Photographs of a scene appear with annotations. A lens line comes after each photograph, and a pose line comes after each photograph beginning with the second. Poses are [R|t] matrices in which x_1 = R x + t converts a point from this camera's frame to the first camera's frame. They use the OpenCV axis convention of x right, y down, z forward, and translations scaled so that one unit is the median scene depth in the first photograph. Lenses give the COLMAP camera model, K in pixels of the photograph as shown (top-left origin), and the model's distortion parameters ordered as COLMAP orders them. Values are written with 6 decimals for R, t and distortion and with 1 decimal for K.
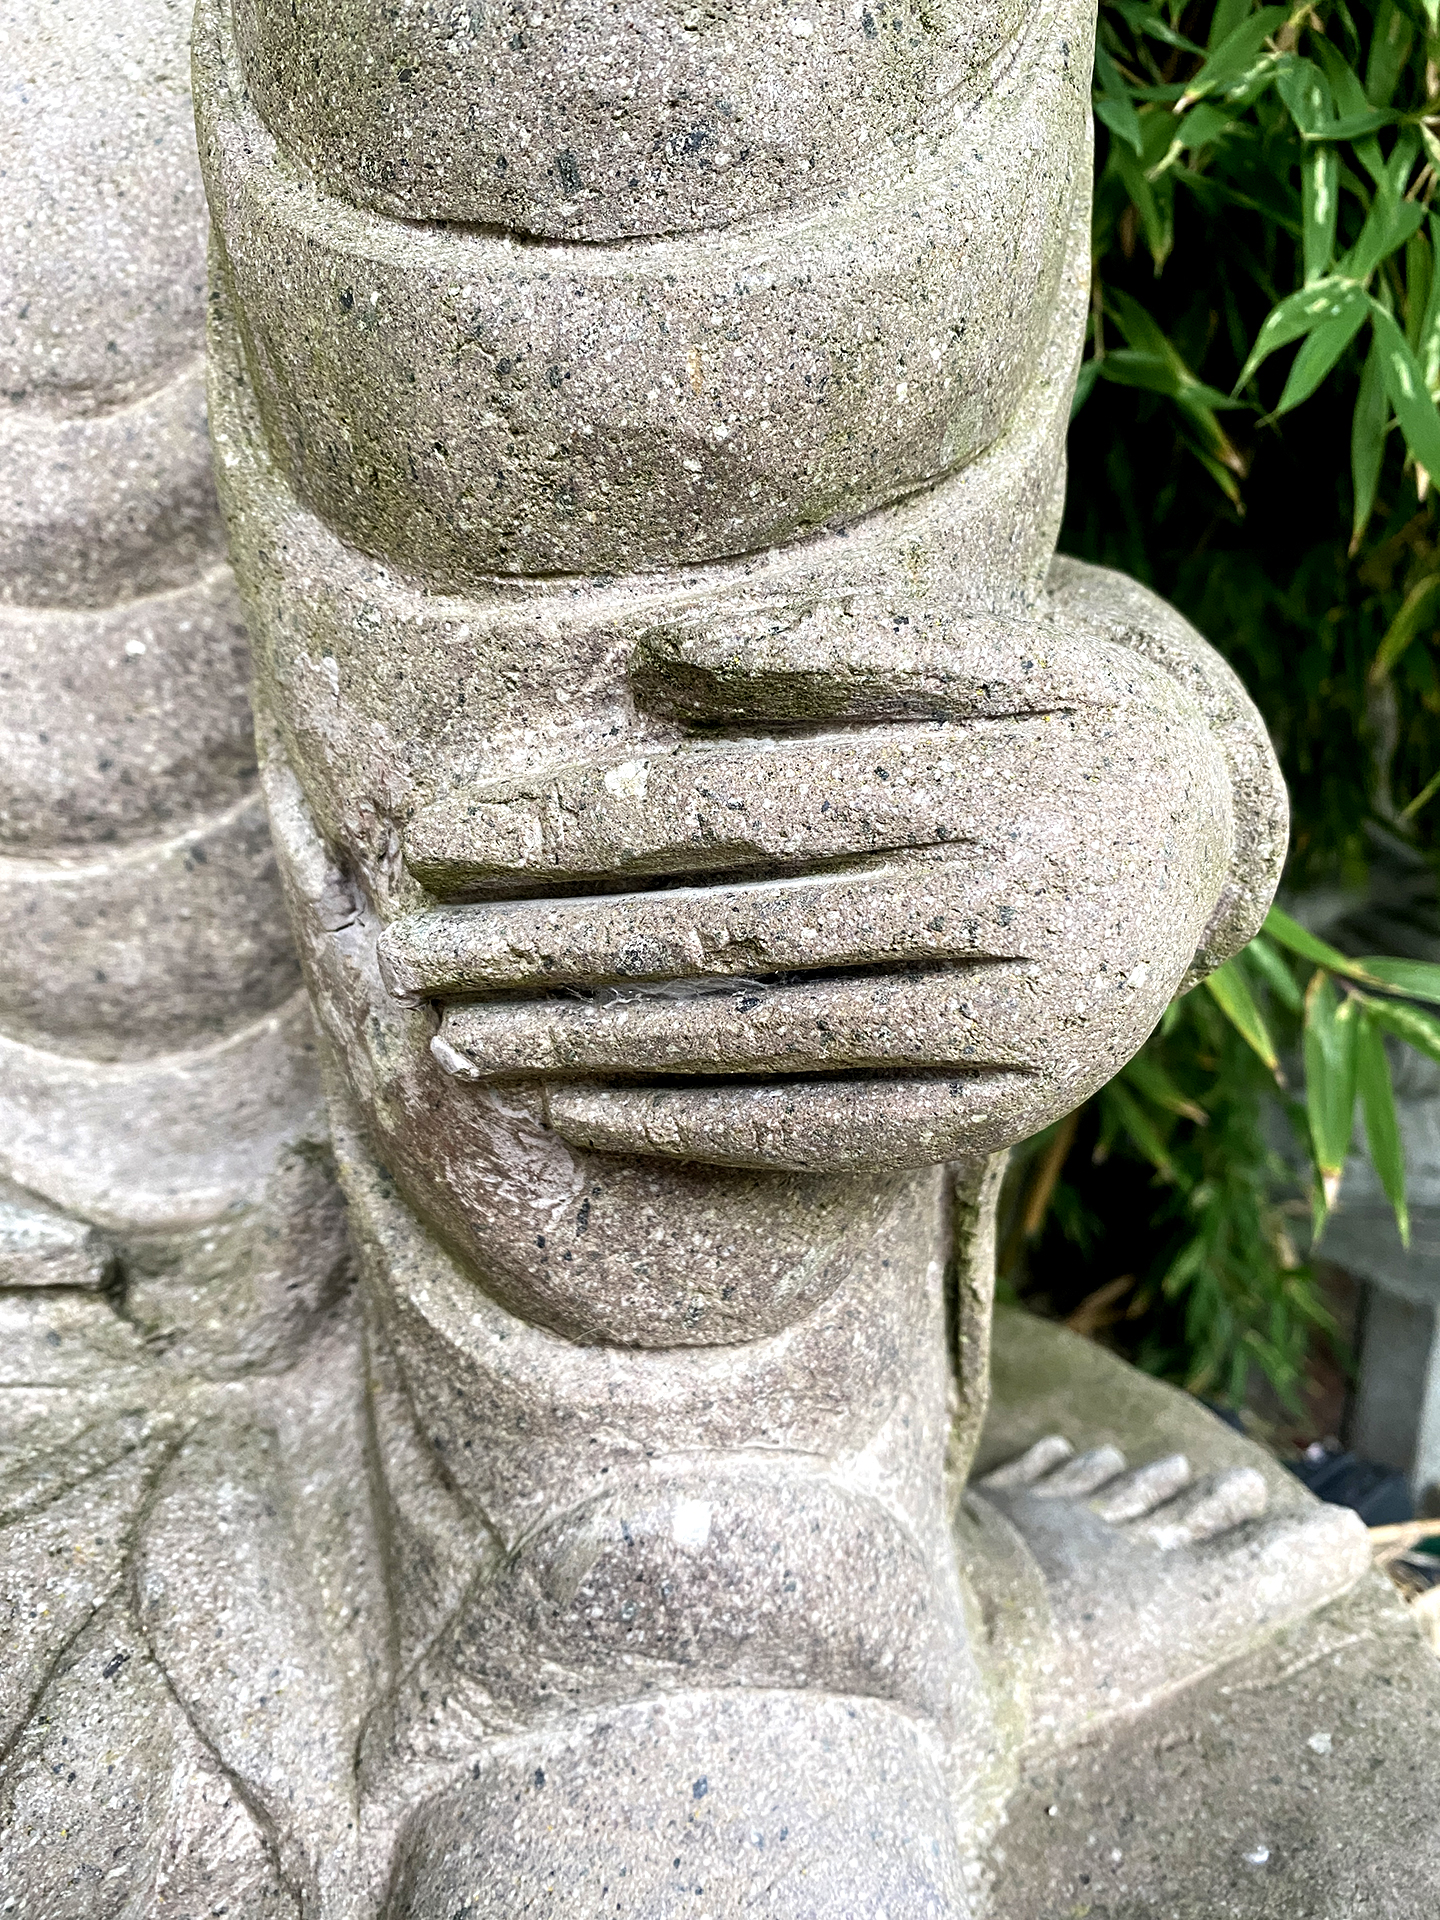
lens RADIAL K [[1425.9, 0, 741.3], [0, 1425.9, 960.1], [0, 0, 1]] dist [0.009832, -0.031772]
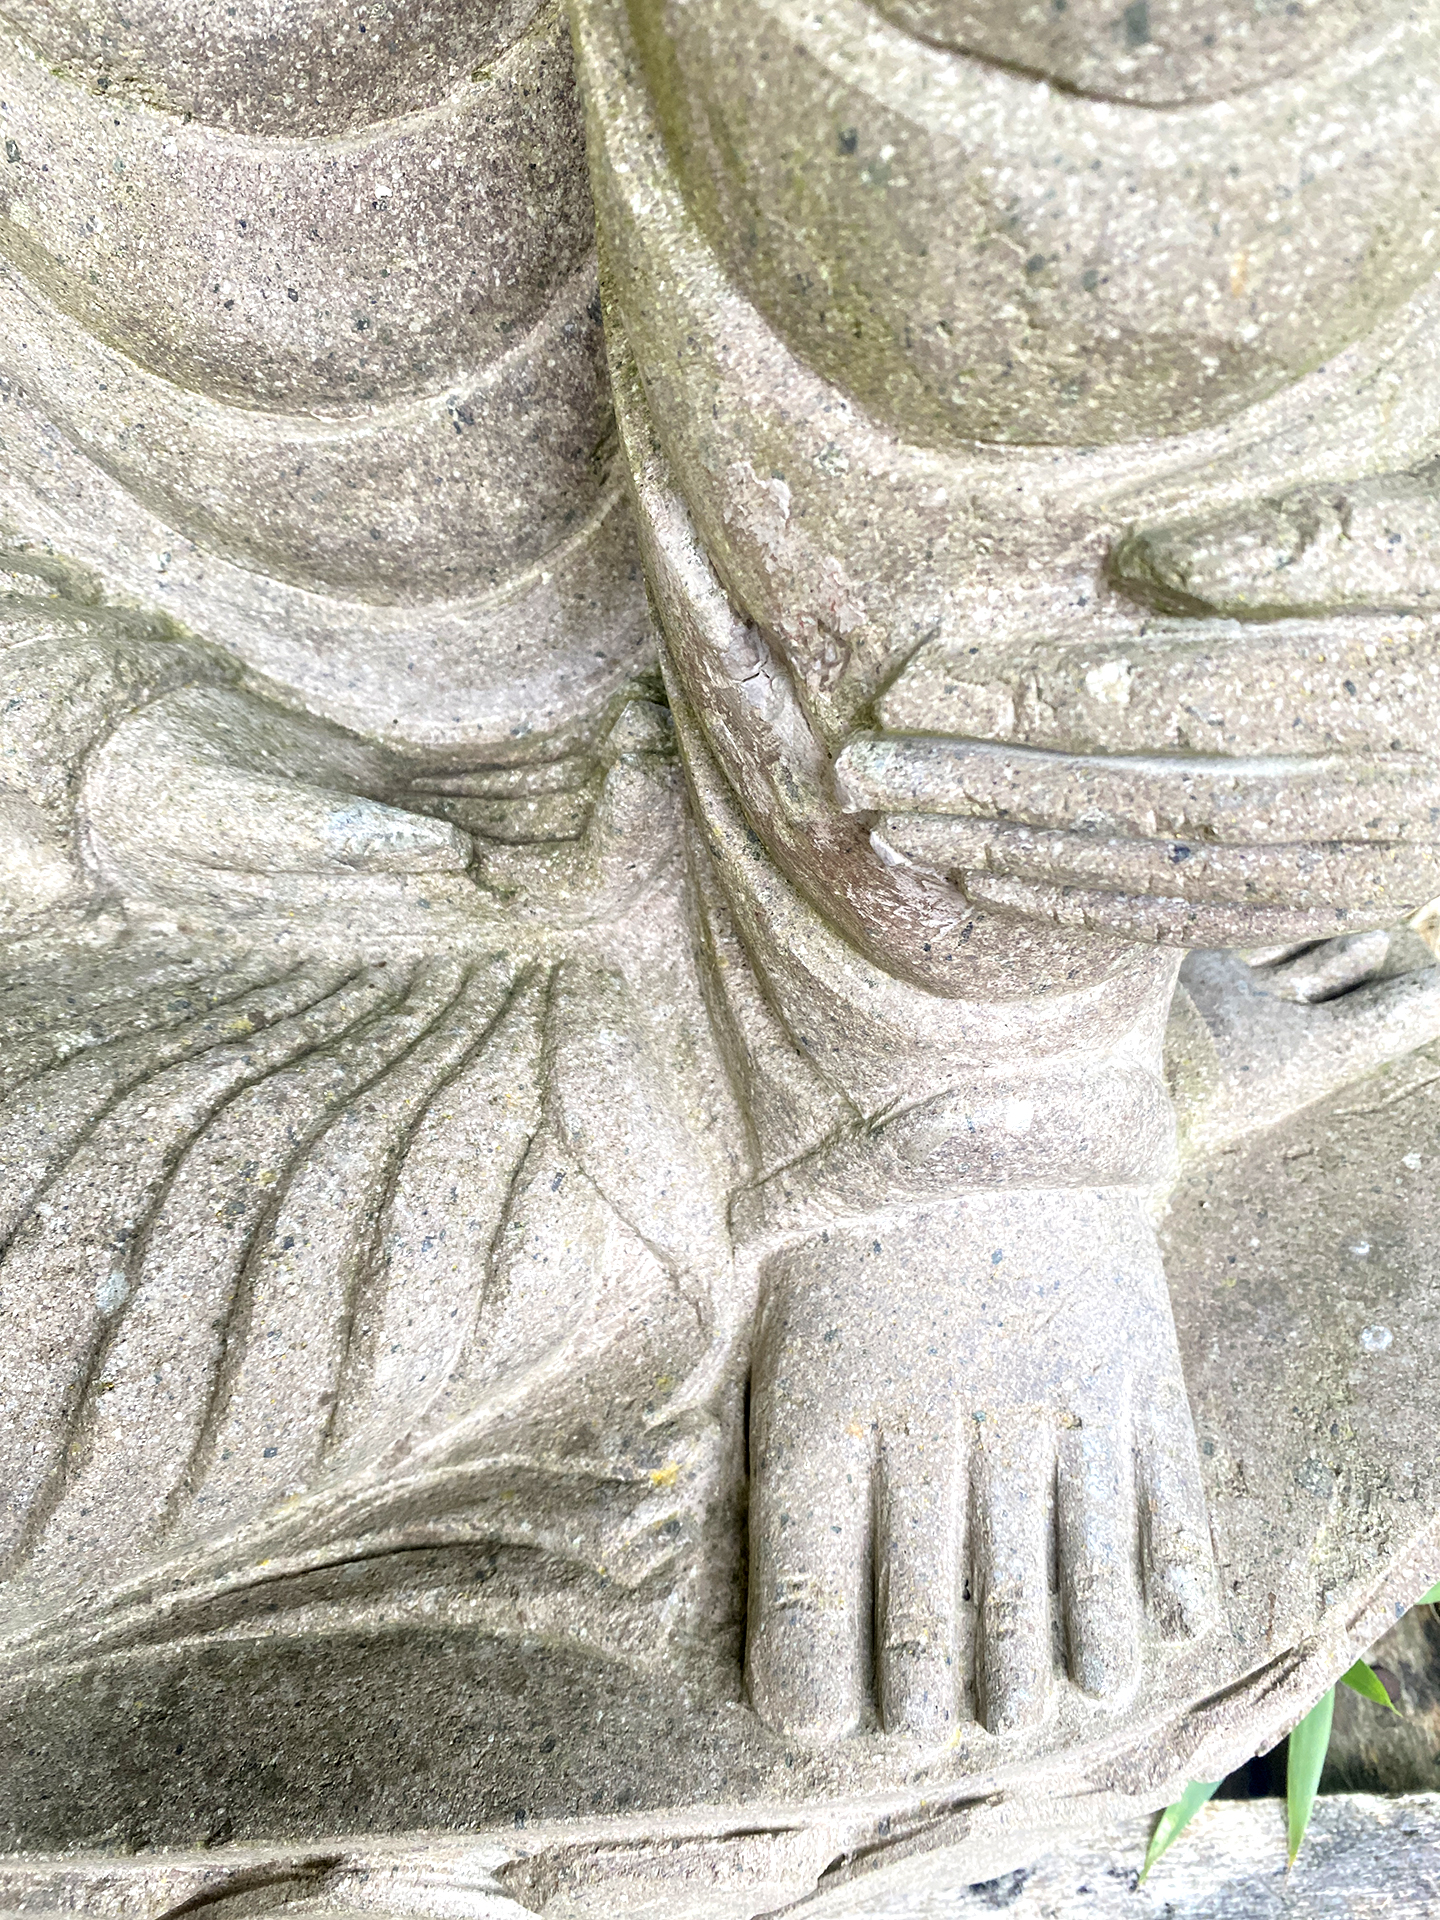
lens RADIAL K [[1413.4, 0, 758.5], [0, 1413.4, 892.5], [0, 0, 1]] dist [0.012015, -0.037653]
pose [[0.999904, 0.003965, 0.013296, -0.283376], [-0.010110, 0.864487, 0.502553, -0.413650], [-0.009501, -0.502639, 0.864444, -0.001268]]
